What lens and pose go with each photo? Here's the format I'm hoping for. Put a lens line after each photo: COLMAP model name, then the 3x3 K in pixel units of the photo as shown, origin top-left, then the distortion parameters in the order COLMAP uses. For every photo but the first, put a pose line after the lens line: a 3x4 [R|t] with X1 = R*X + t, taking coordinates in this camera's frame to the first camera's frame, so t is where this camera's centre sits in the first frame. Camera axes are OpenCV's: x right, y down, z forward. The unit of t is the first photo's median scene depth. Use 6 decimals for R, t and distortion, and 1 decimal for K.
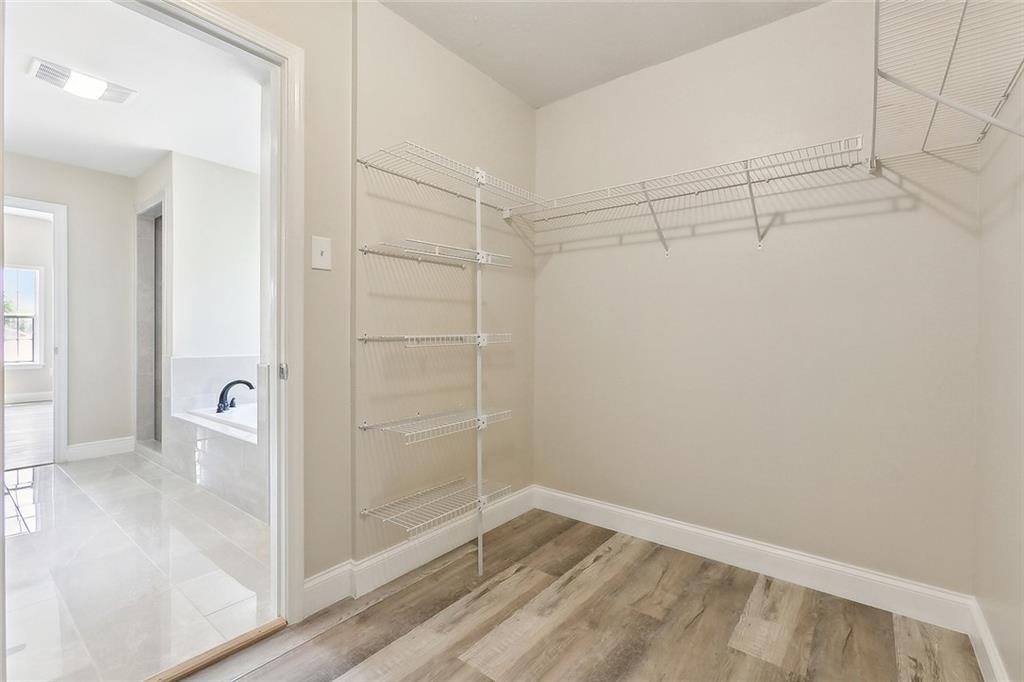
lens RADIAL K [[468.1, 0, 534.1], [0, 468.1, 334.9], [0, 0, 1]] dist [-0.001893, -0.000591]
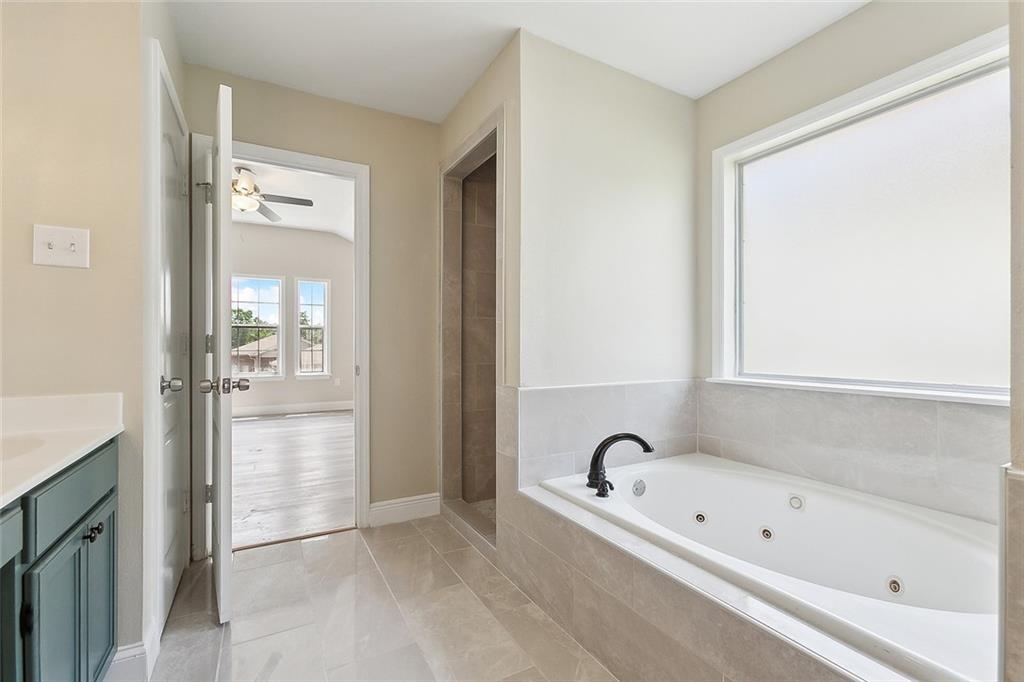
lens RADIAL K [[468.1, 0, 510.5], [0, 468.1, 343.0], [0, 0, 1]] dist [-0.001893, -0.000591]
pose [[0.910521, -0.001941, -0.413458, -0.507268], [0.000935, 0.999996, -0.002634, -0.005949], [0.413461, 0.002012, 0.910519, 0.437951]]
